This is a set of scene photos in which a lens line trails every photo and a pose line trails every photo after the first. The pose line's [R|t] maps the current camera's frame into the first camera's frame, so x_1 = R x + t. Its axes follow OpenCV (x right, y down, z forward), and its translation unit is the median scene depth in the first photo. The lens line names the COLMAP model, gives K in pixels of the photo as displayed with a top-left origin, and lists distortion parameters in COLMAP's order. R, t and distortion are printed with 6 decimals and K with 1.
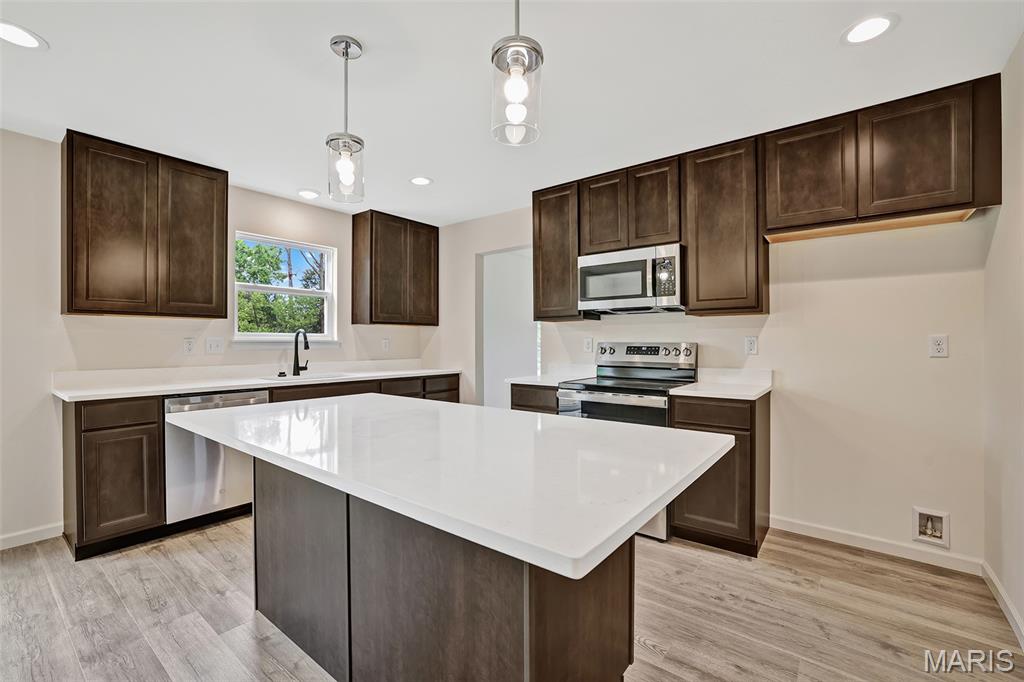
lens RADIAL K [[447.5, 0, 511.3], [0, 447.5, 340.4], [0, 0, 1]] dist [-0.034703, 0.010705]
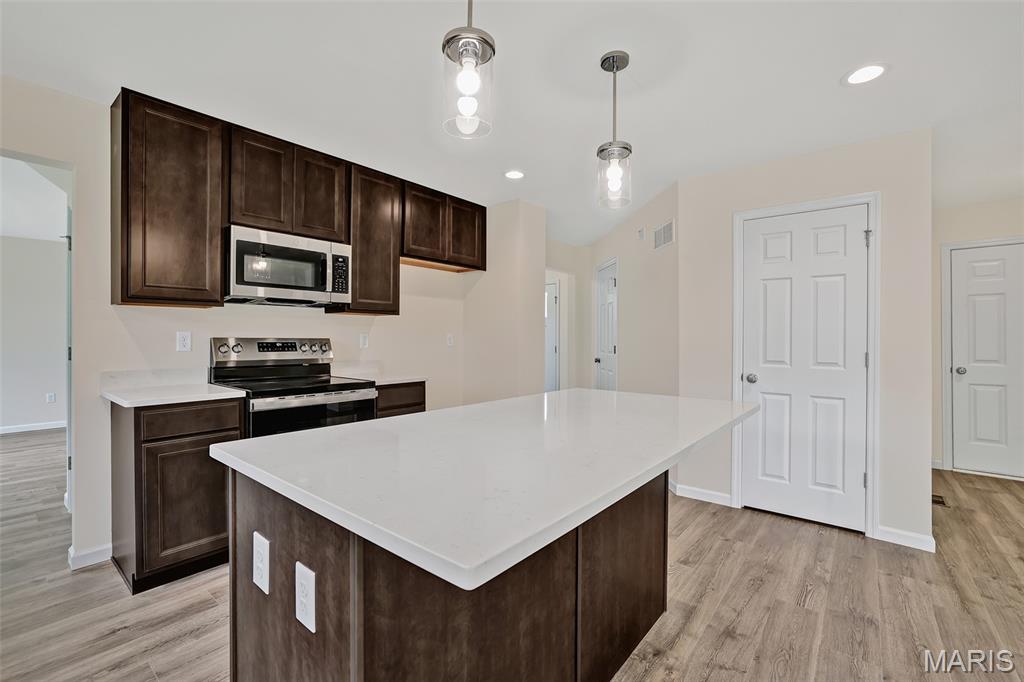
lens RADIAL K [[447.5, 0, 508.2], [0, 447.5, 335.7], [0, 0, 1]] dist [-0.034703, 0.010705]
pose [[0.026196, 0.006895, 0.999633, -0.649763], [-0.012025, 0.999906, -0.006581, 0.001052], [-0.999584, -0.011848, 0.026276, 0.564630]]
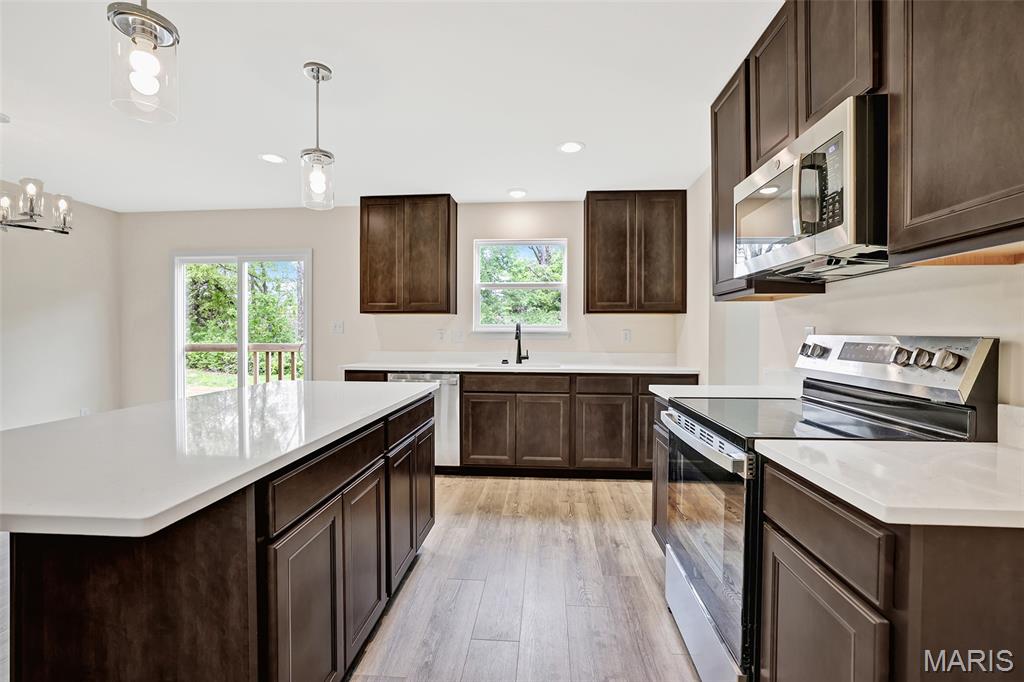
lens RADIAL K [[447.5, 0, 514.7], [0, 447.5, 337.7], [0, 0, 1]] dist [-0.034703, 0.010705]
pose [[0.559034, 0.011024, -0.829071, 0.525793], [0.000925, 0.999903, 0.013920, 0.001017], [0.829144, -0.008549, 0.558969, 0.479965]]
